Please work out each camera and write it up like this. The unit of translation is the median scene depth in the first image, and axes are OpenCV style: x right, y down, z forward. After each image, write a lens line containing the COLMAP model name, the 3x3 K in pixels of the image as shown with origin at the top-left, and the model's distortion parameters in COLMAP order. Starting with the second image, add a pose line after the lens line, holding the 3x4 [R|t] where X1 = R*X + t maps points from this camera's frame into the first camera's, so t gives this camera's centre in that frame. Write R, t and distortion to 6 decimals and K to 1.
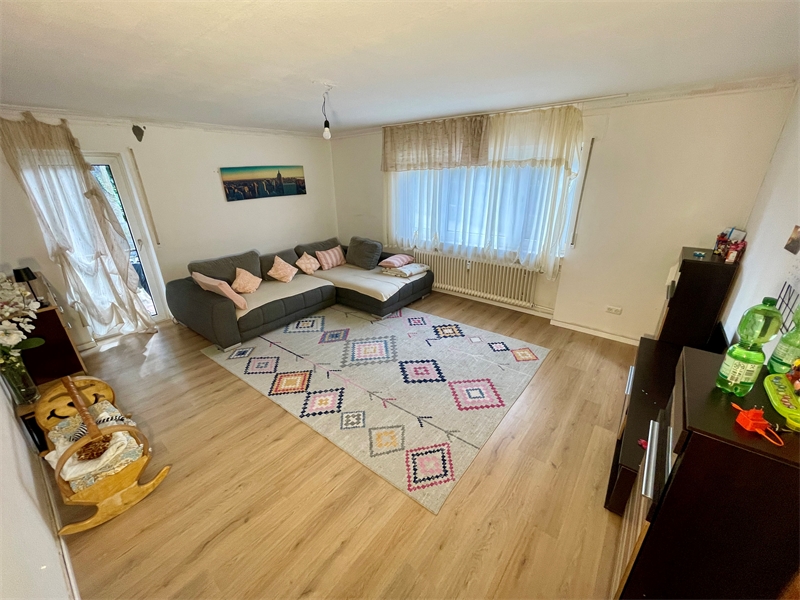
lens RADIAL K [[322.0, 0, 397.0], [0, 322.0, 301.3], [0, 0, 1]] dist [-0.001781, -0.000503]
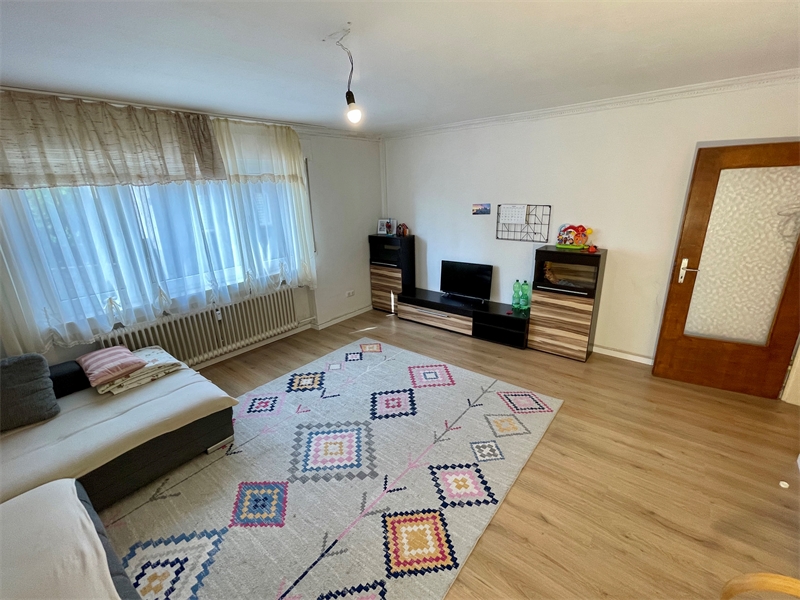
lens RADIAL K [[356.0, 0, 395.2], [0, 356.0, 300.4], [0, 0, 1]] dist [-0.001498, 0.000327]
pose [[0.016957, -0.290450, 0.956740, -0.584437], [0.403347, 0.877551, 0.259260, -0.209595], [-0.914890, 0.381502, 0.132033, 0.583725]]
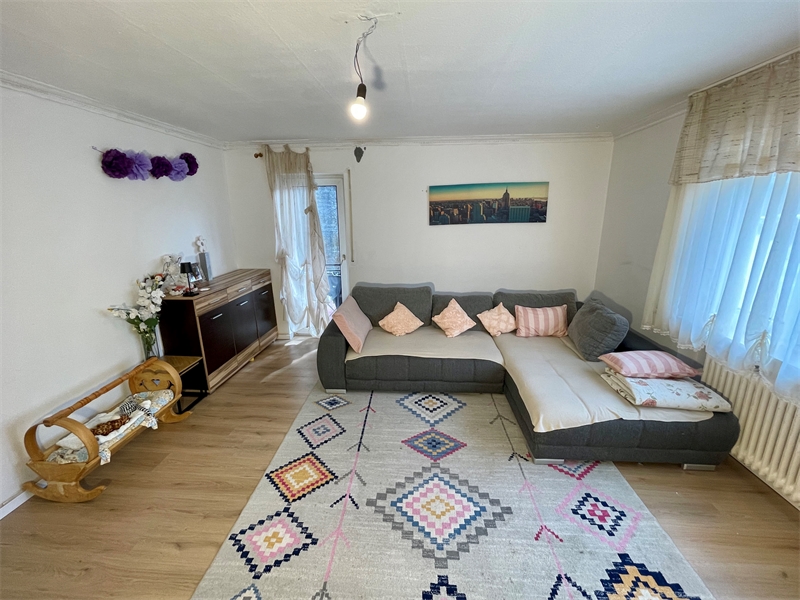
lens RADIAL K [[356.0, 0, 395.2], [0, 356.0, 300.4], [0, 0, 1]] dist [-0.001498, 0.000327]
pose [[0.564474, 0.221020, -0.795310, 0.229507], [-0.305595, 0.950982, 0.047385, -0.151480], [0.766799, 0.216295, 0.604347, 0.446947]]
